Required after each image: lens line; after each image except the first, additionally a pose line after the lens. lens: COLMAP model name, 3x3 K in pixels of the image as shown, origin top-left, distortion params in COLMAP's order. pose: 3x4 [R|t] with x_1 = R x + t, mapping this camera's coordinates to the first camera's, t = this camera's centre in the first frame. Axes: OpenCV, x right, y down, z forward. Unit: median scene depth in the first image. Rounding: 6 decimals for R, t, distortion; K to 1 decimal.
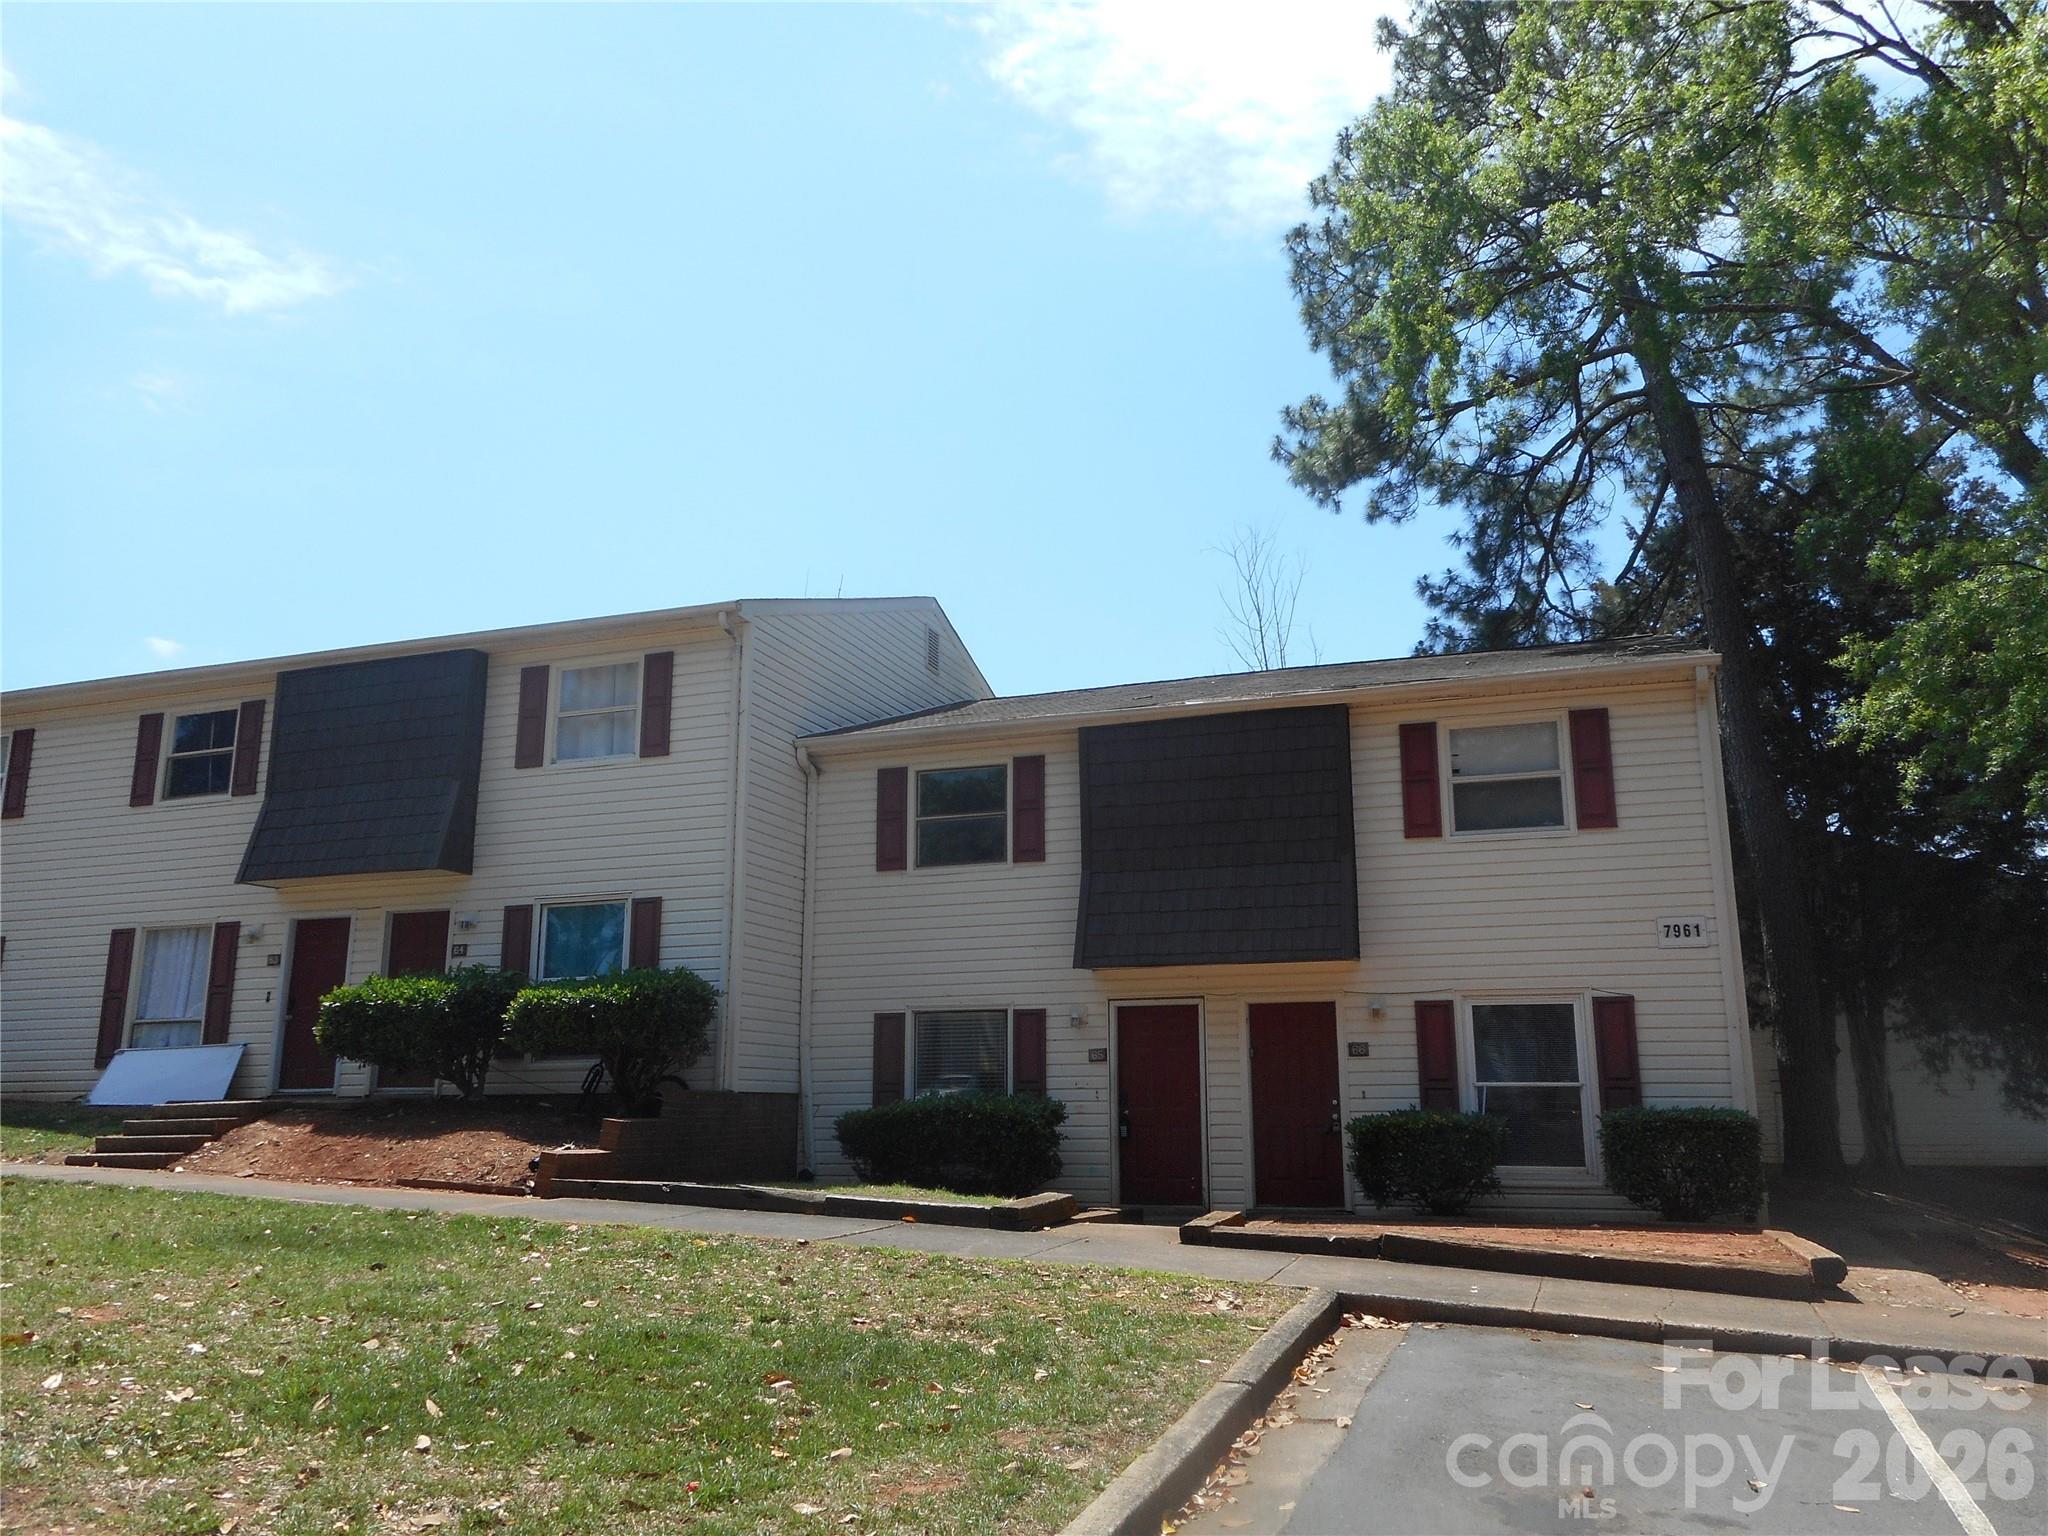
lens RADIAL K [[1472.9, 0, 1024.0], [0, 1472.9, 768.0], [0, 0, 1]] dist [-0.037753, -0.000974]
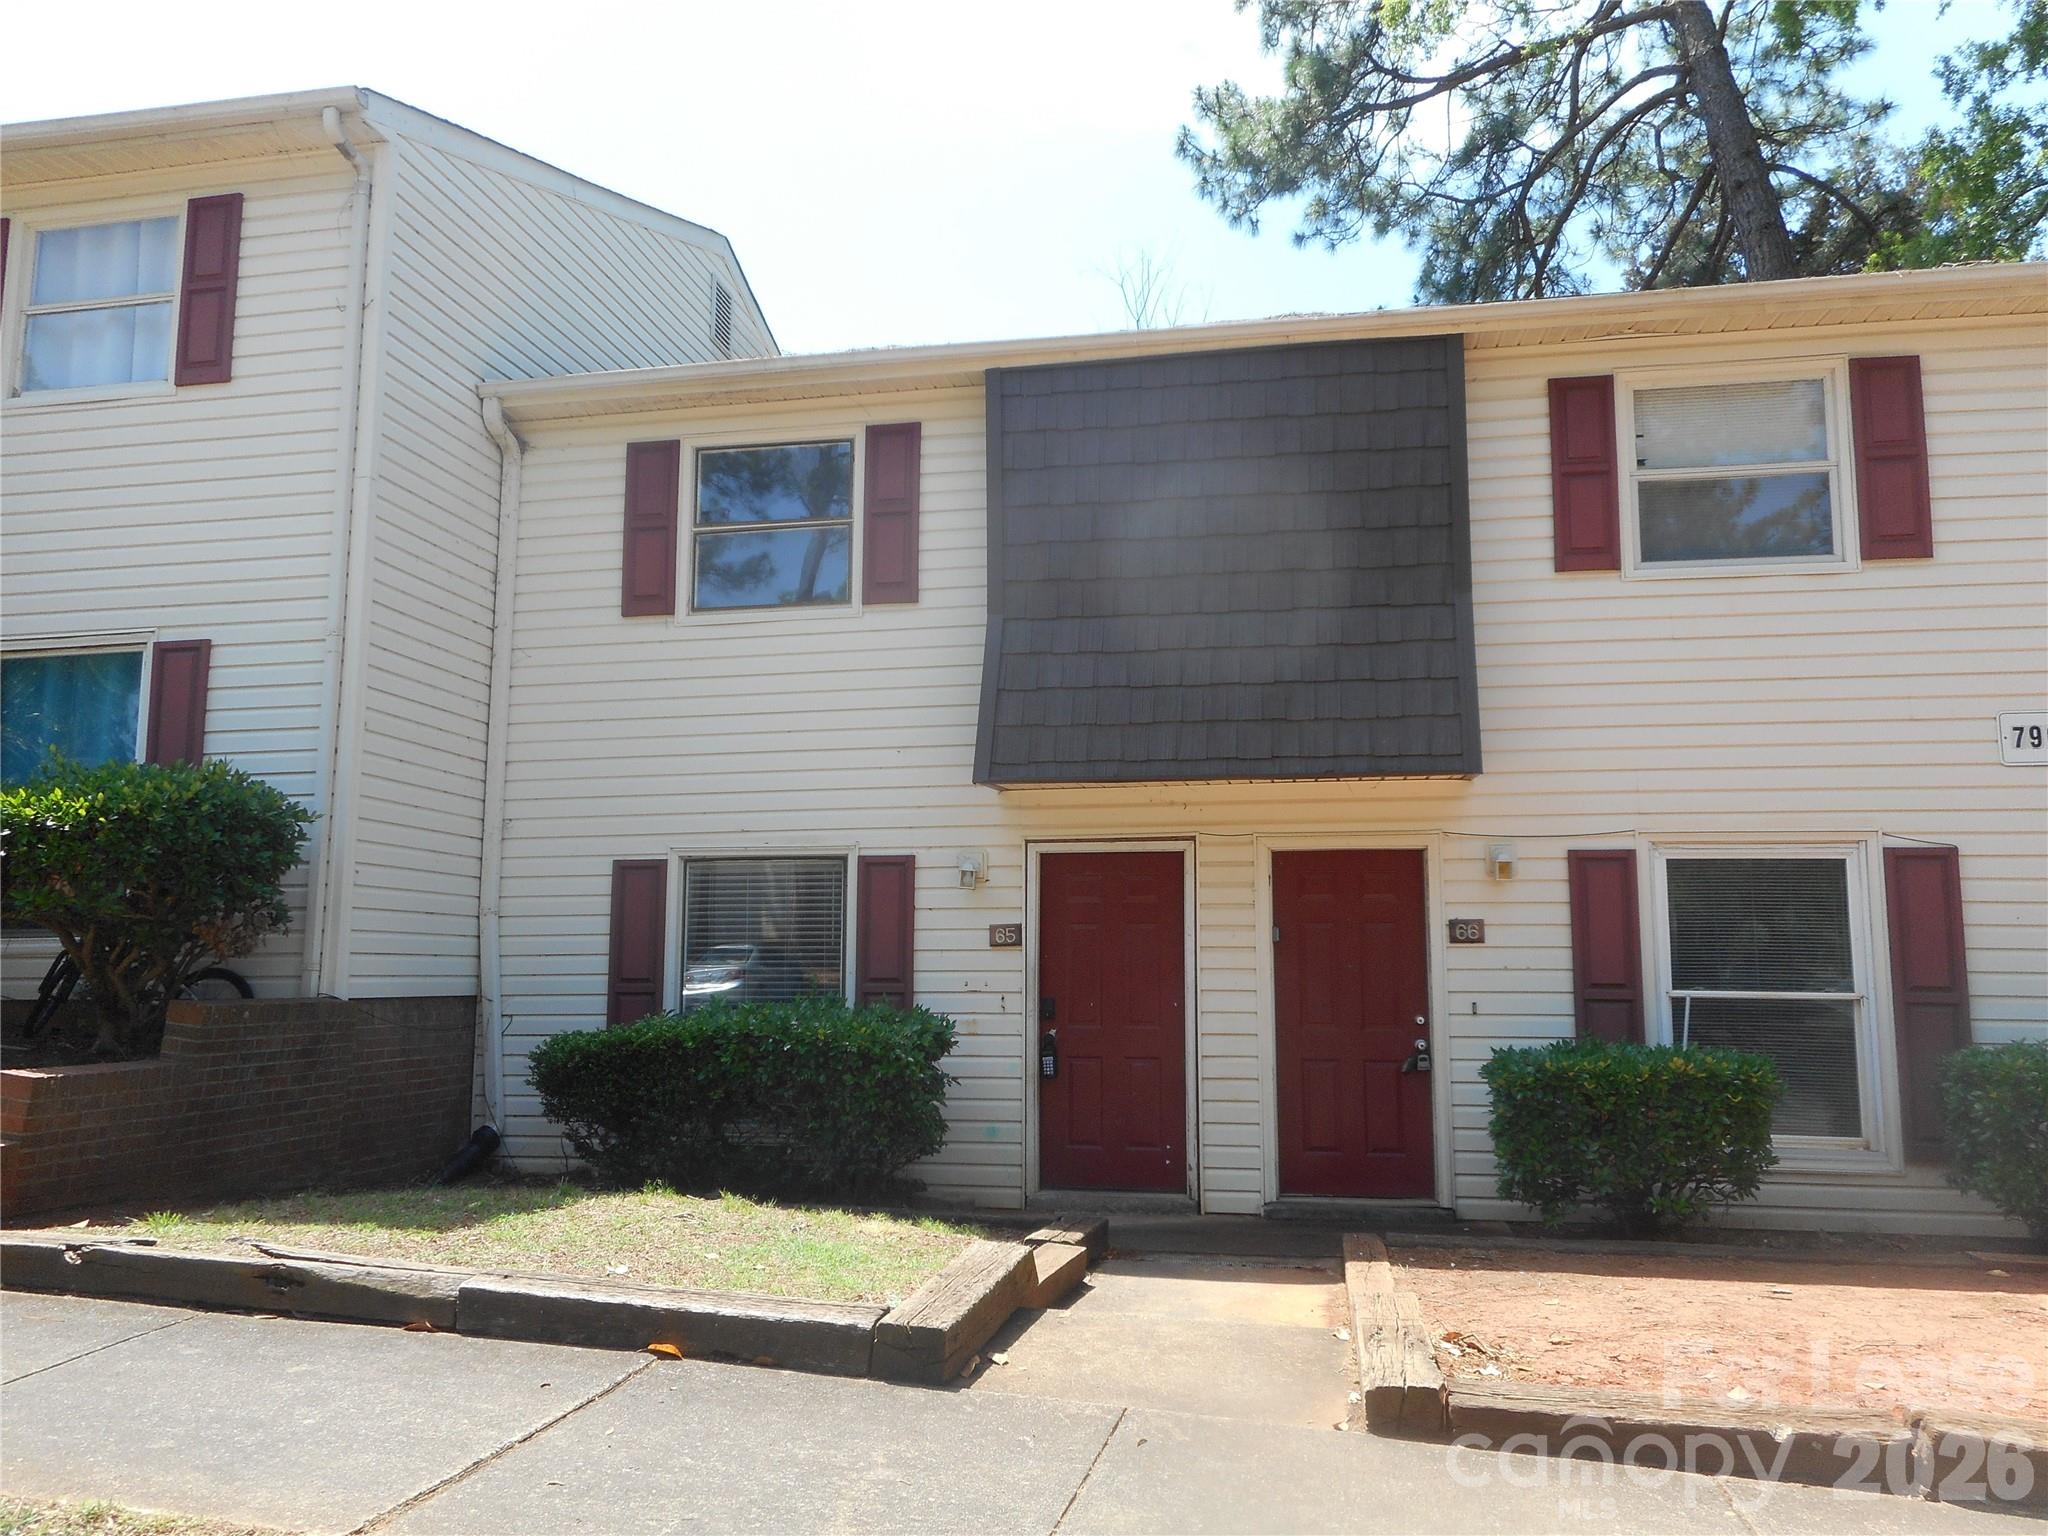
lens RADIAL K [[1488.0, 0, 1024.0], [0, 1488.0, 768.0], [0, 0, 1]] dist [-0.015286, -0.001599]
pose [[0.988534, 0.023576, 0.149148, -0.031849], [-0.037318, 0.995240, 0.090022, 0.076451], [-0.146315, -0.094555, 0.984709, 0.427635]]
